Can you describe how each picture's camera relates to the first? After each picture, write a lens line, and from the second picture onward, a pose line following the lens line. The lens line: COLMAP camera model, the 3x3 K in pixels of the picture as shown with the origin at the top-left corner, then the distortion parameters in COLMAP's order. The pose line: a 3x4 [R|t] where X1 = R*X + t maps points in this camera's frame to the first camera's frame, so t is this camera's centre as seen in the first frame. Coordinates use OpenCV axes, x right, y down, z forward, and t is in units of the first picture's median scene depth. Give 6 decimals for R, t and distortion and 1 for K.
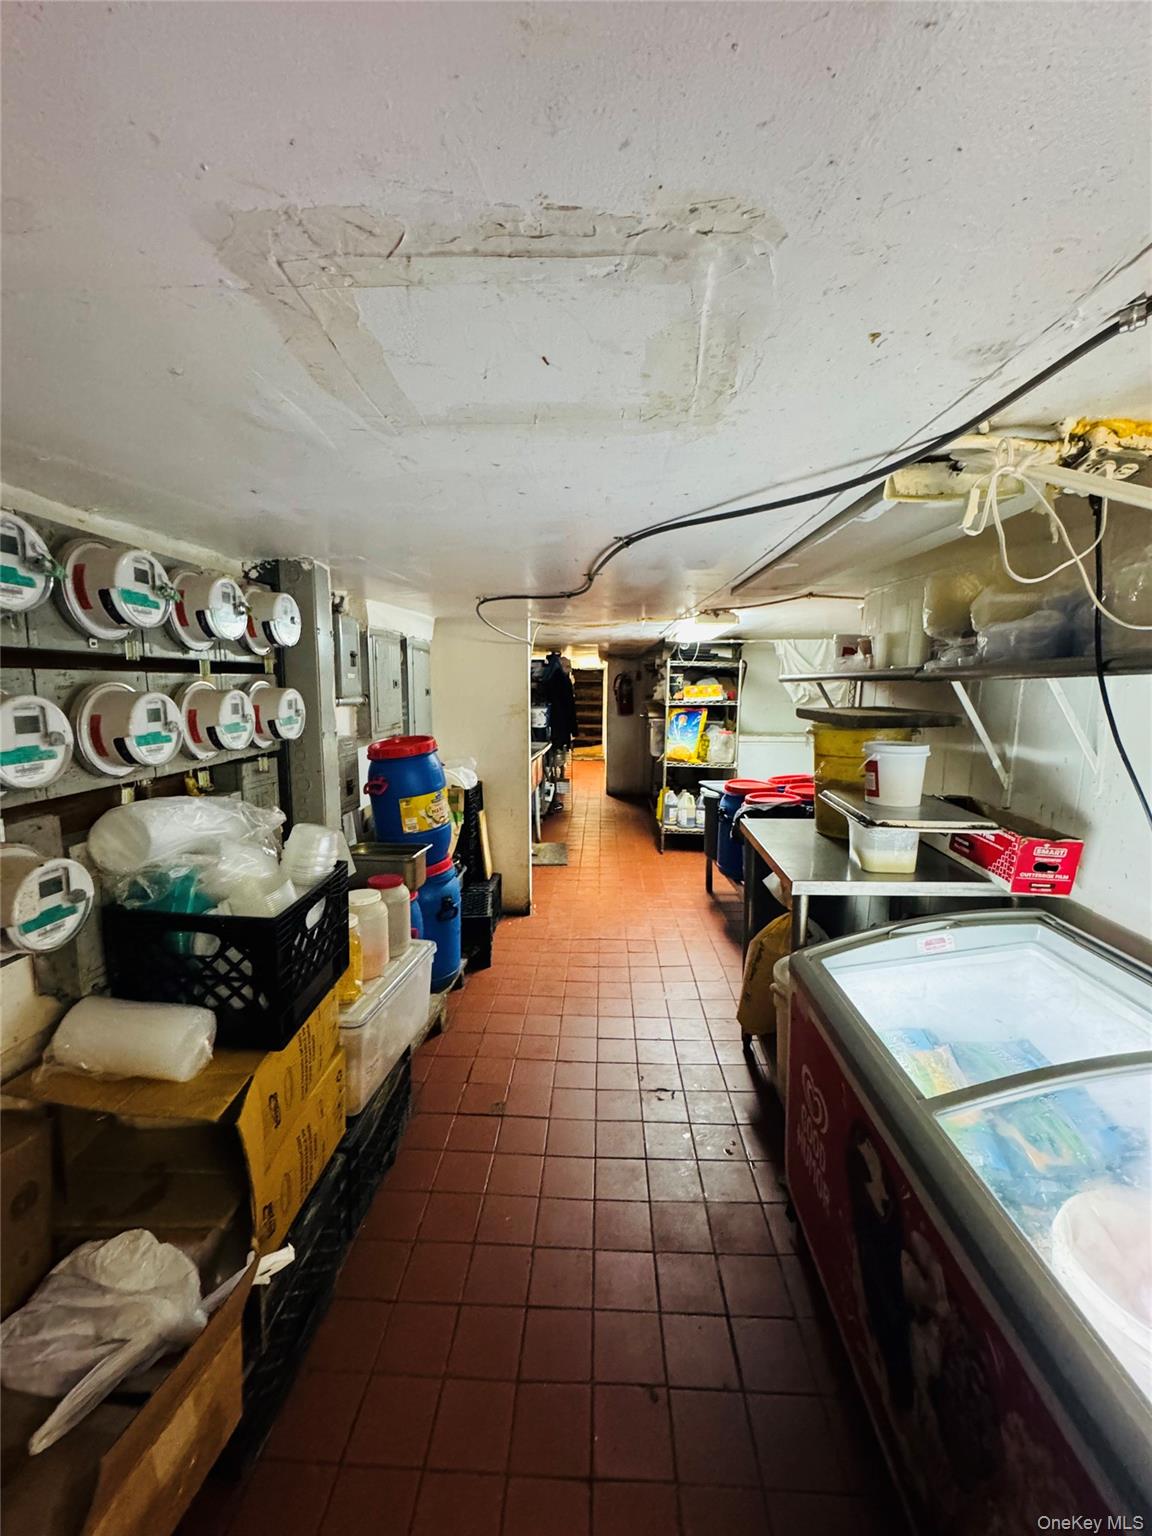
lens RADIAL K [[615.1, 0, 578.3], [0, 615.1, 759.7], [0, 0, 1]] dist [0.000514, 0.000026]
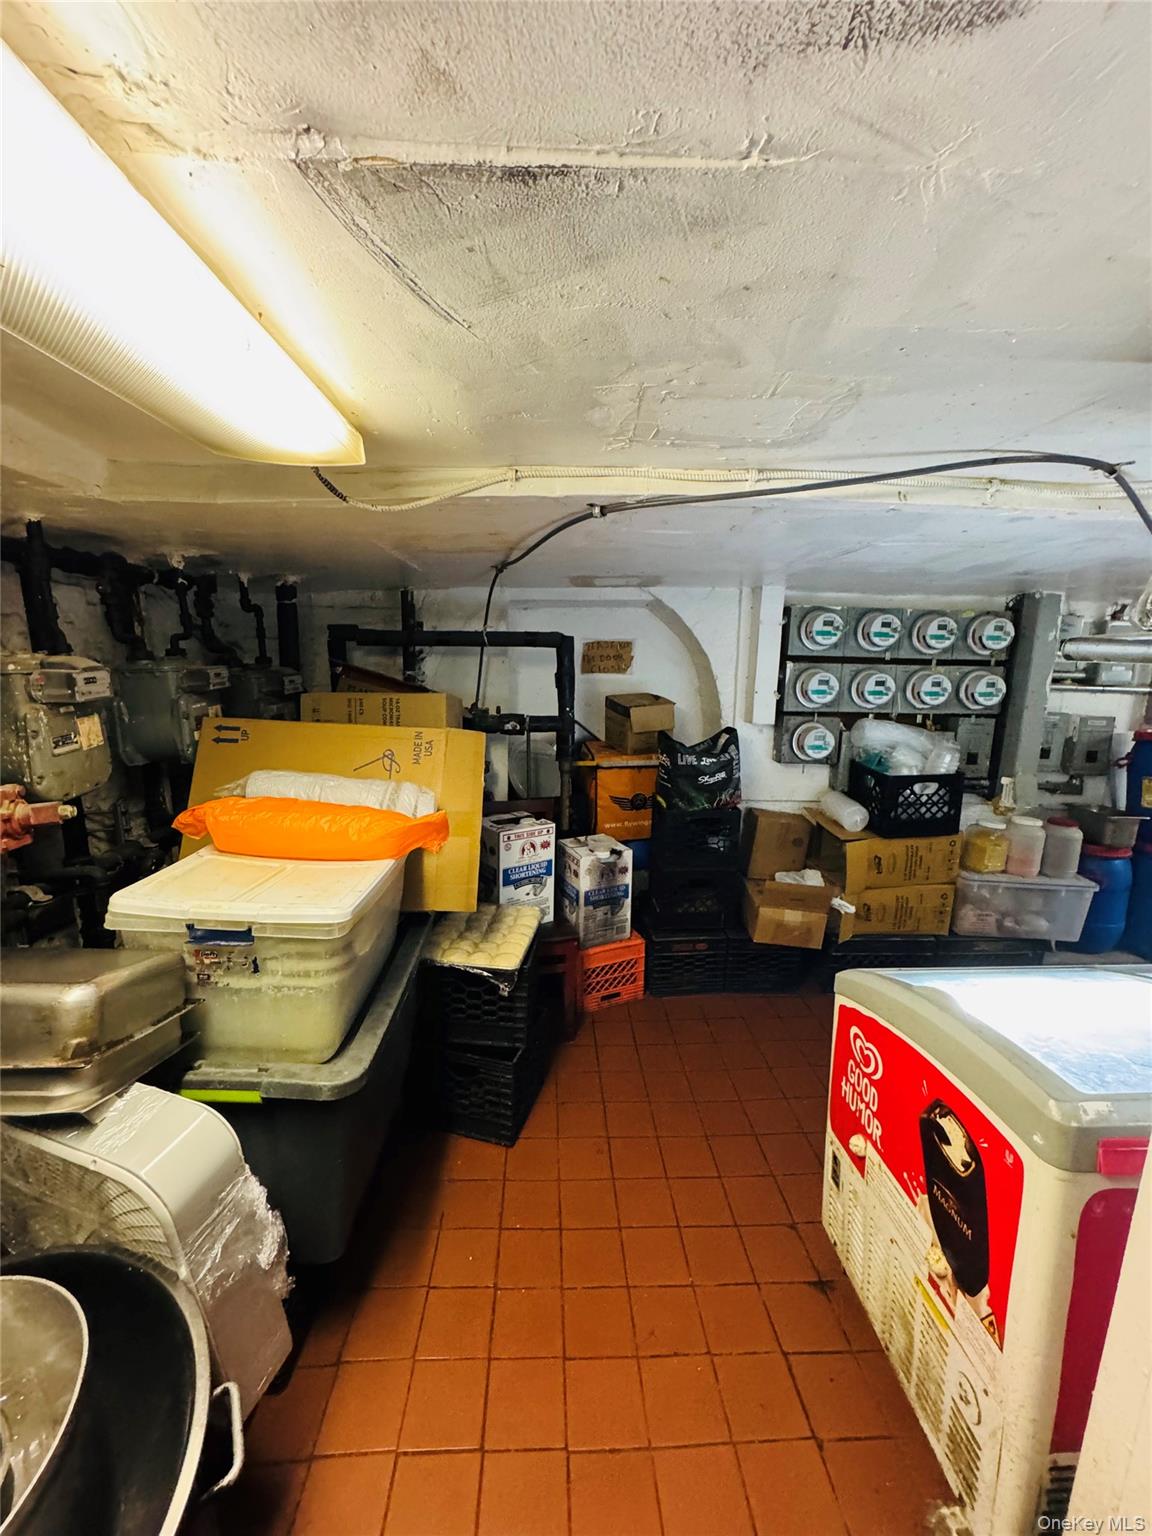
lens RADIAL K [[615.1, 0, 572.6], [0, 615.1, 766.1], [0, 0, 1]] dist [0.000514, 0.000026]
pose [[0.080249, 0.154012, -0.984805, 1.328981], [-0.142196, 0.979655, 0.141619, 0.059785], [0.986580, 0.128671, 0.100517, -0.301040]]
